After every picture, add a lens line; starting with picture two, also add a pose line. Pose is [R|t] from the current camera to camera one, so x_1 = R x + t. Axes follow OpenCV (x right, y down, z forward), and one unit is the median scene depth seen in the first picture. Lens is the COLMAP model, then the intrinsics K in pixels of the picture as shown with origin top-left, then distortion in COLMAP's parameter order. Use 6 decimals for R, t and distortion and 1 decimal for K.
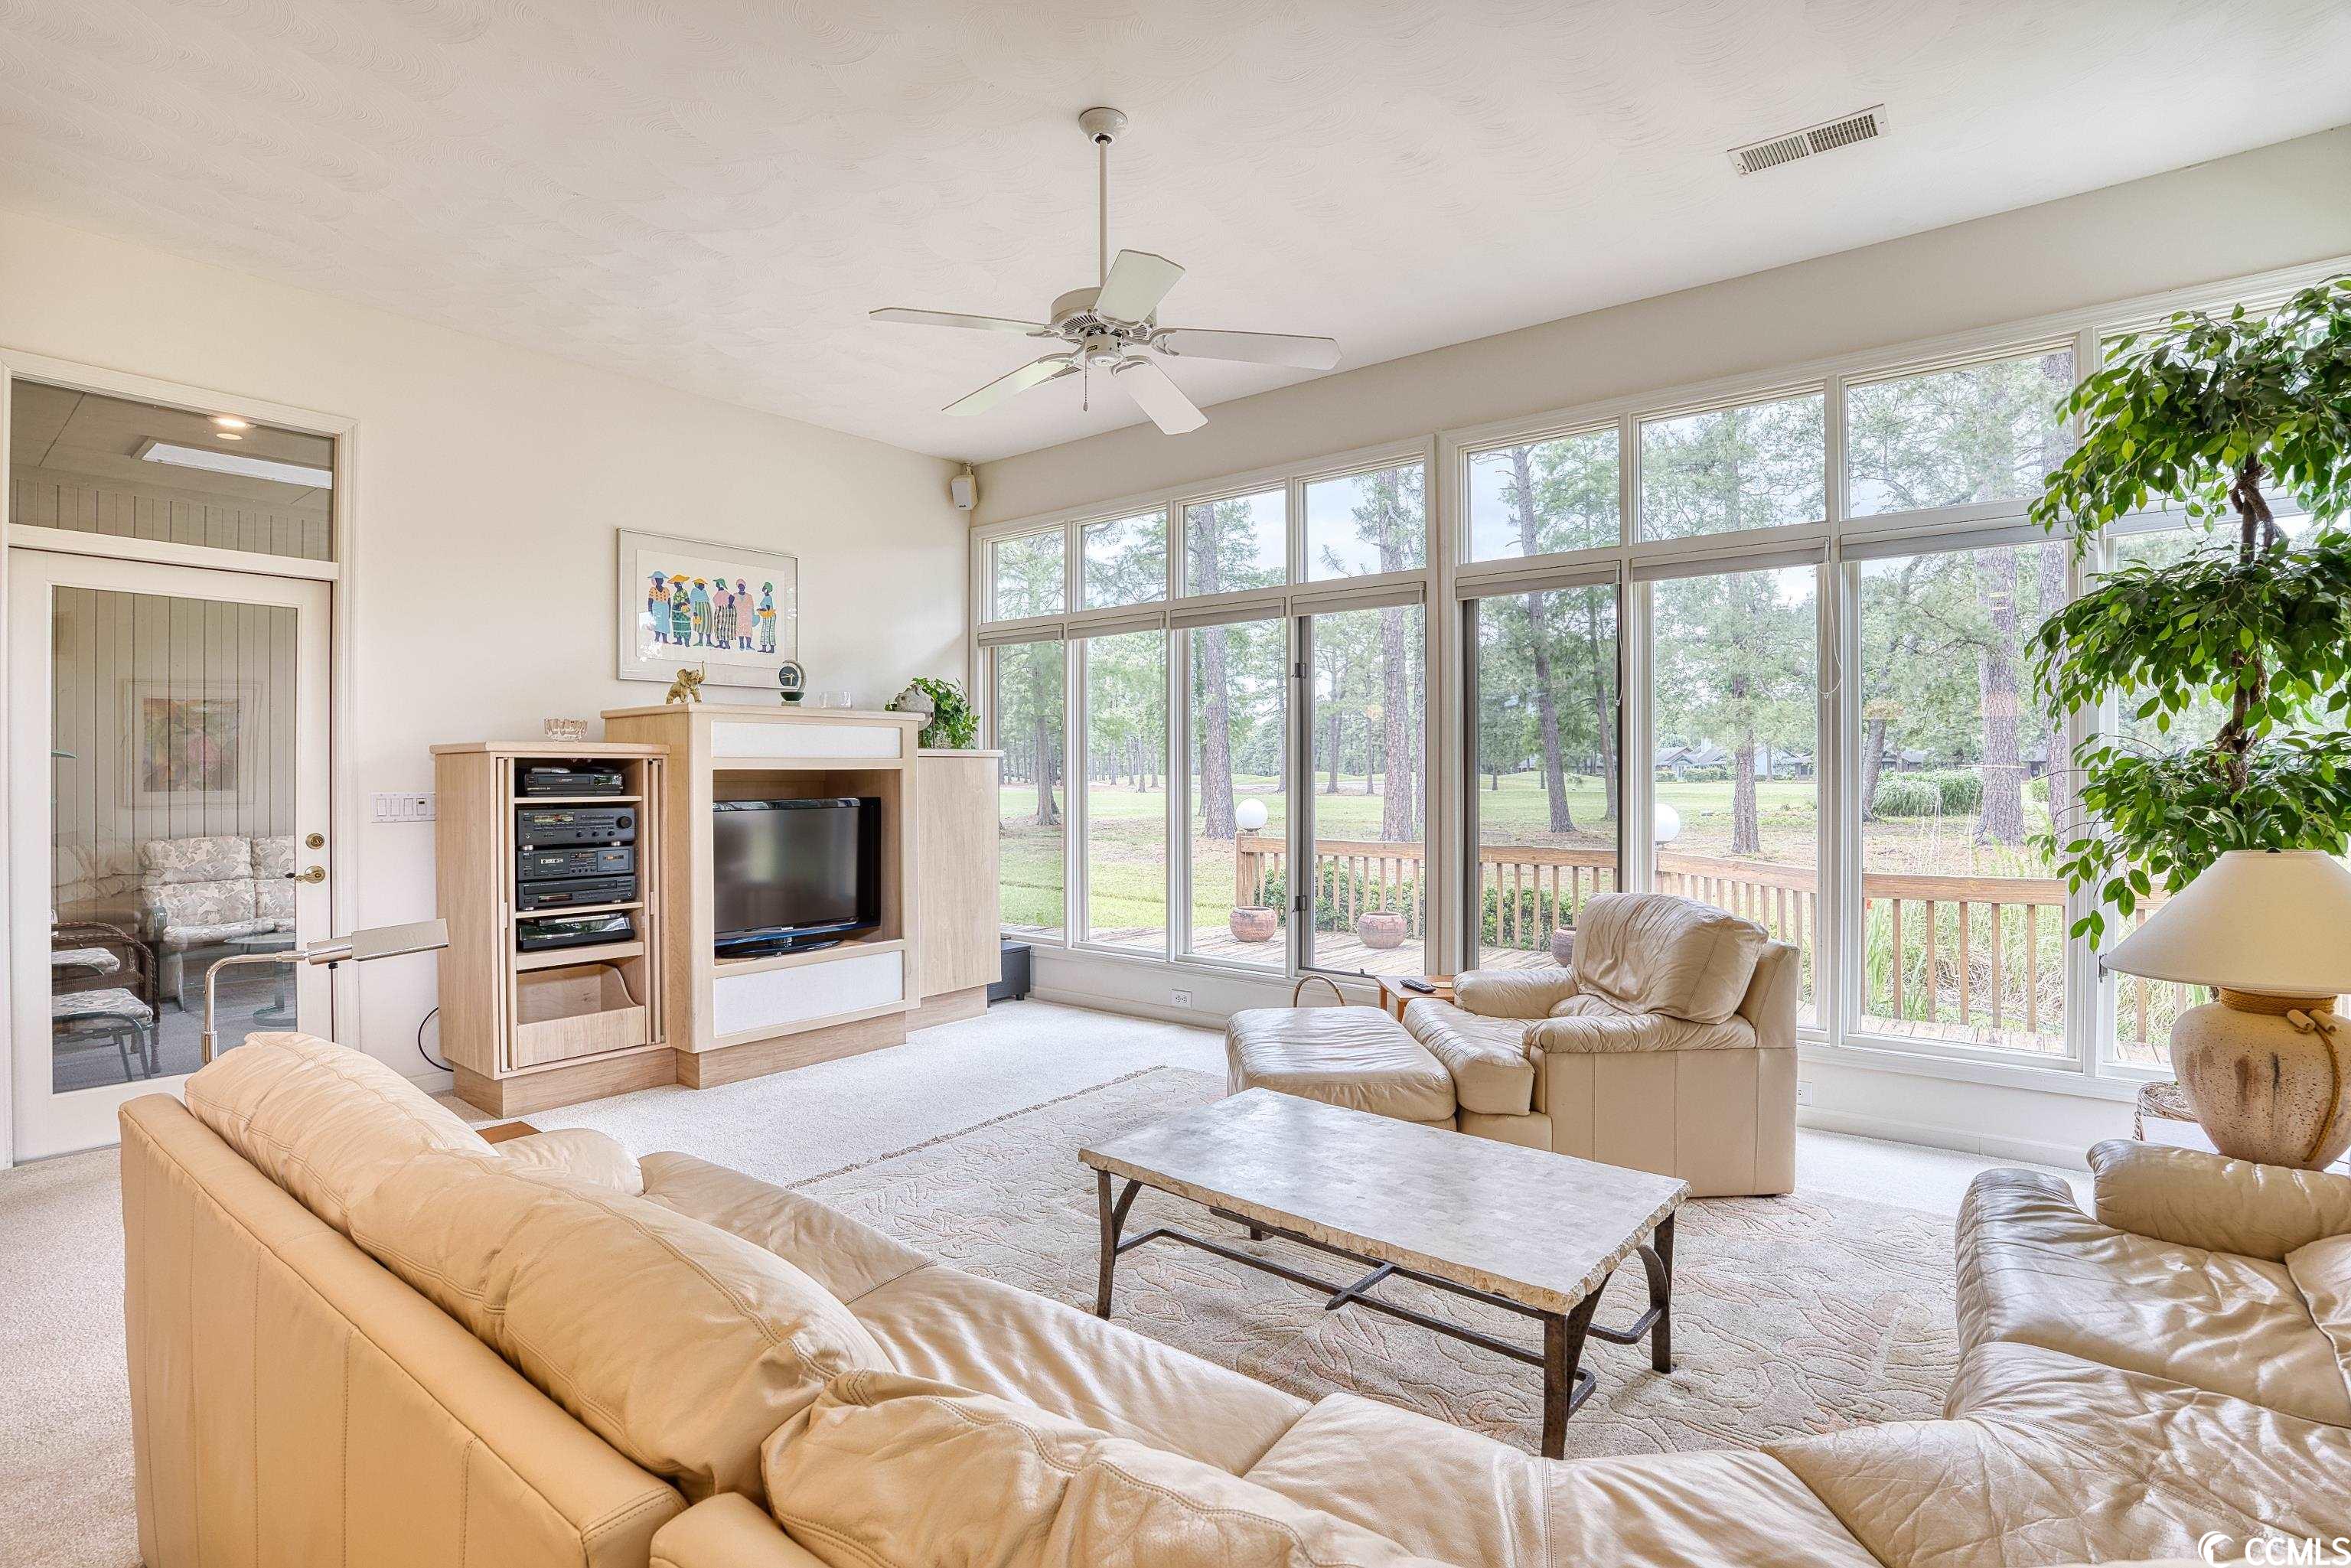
lens RADIAL K [[1098.1, 0, 1175.5], [0, 1098.1, 773.8], [0, 0, 1]] dist [-0.080209, 0.029207]
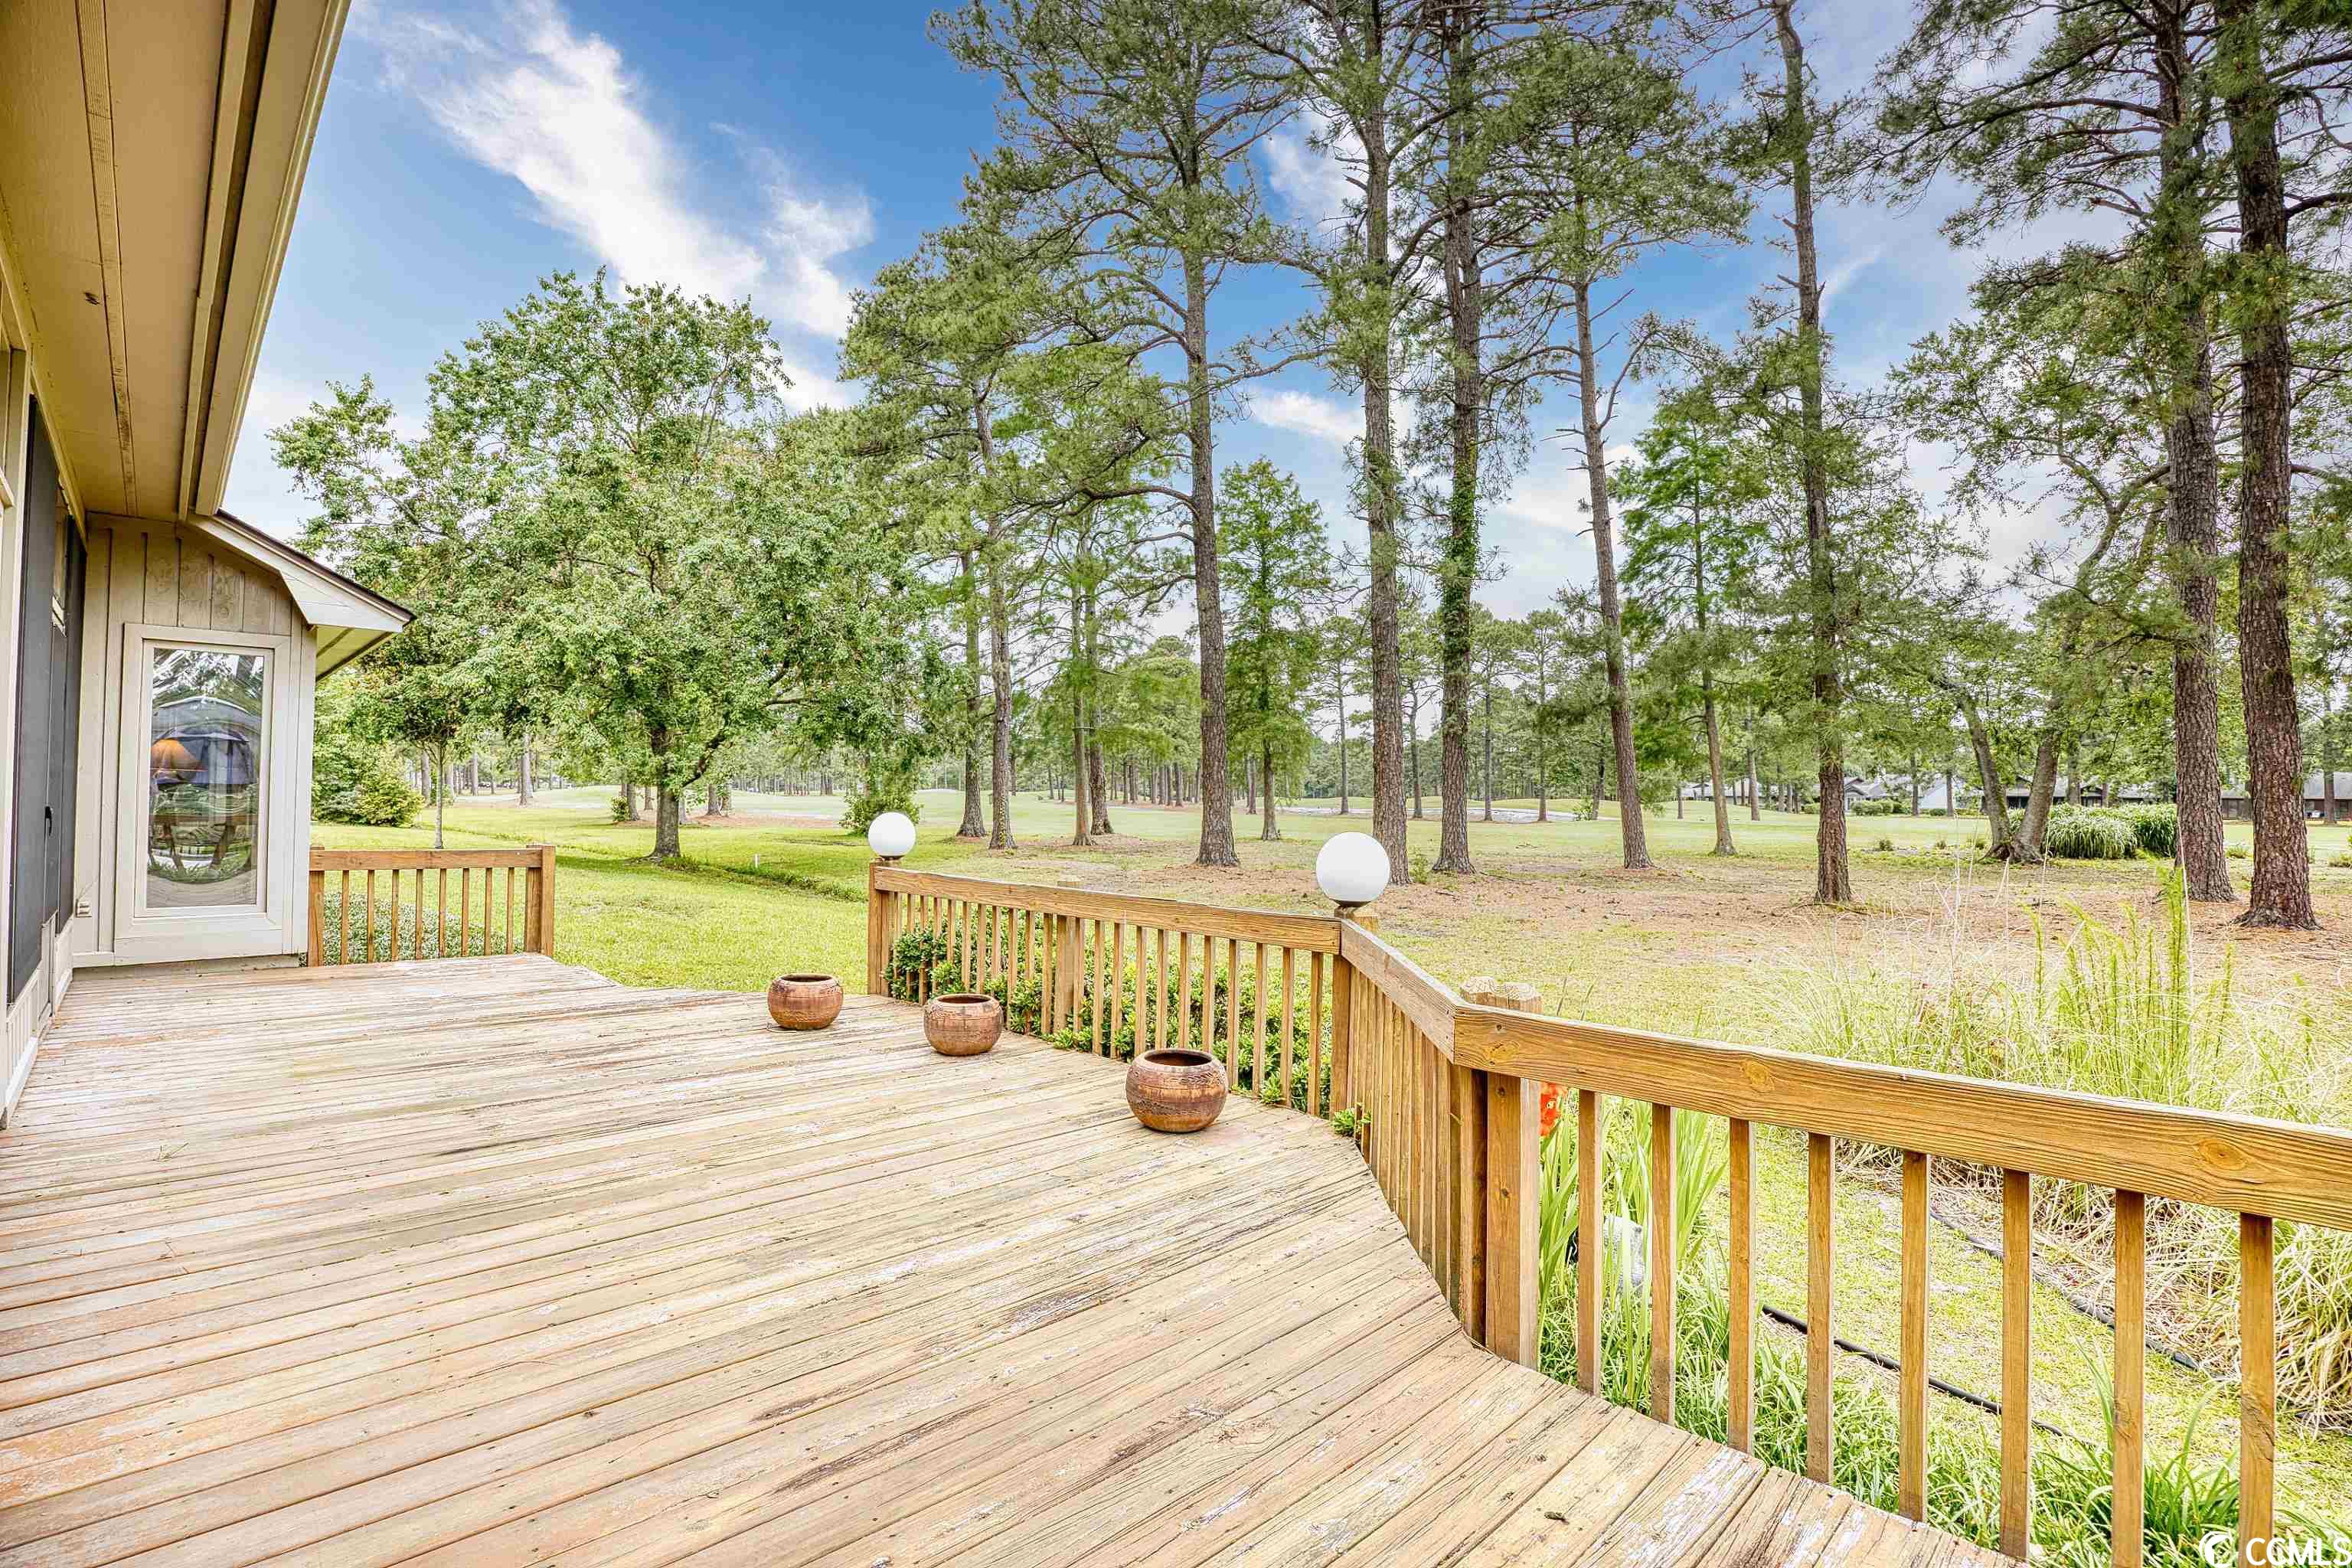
lens RADIAL K [[1098.6, 0, 1176.0], [0, 1098.6, 773.8], [0, 0, 1]] dist [-0.080209, 0.029207]
pose [[0.990796, 0.015467, -0.134478, 0.095214], [-0.018204, 0.999651, -0.019150, 0.001780], [0.134134, 0.021421, 0.990732, 0.094809]]
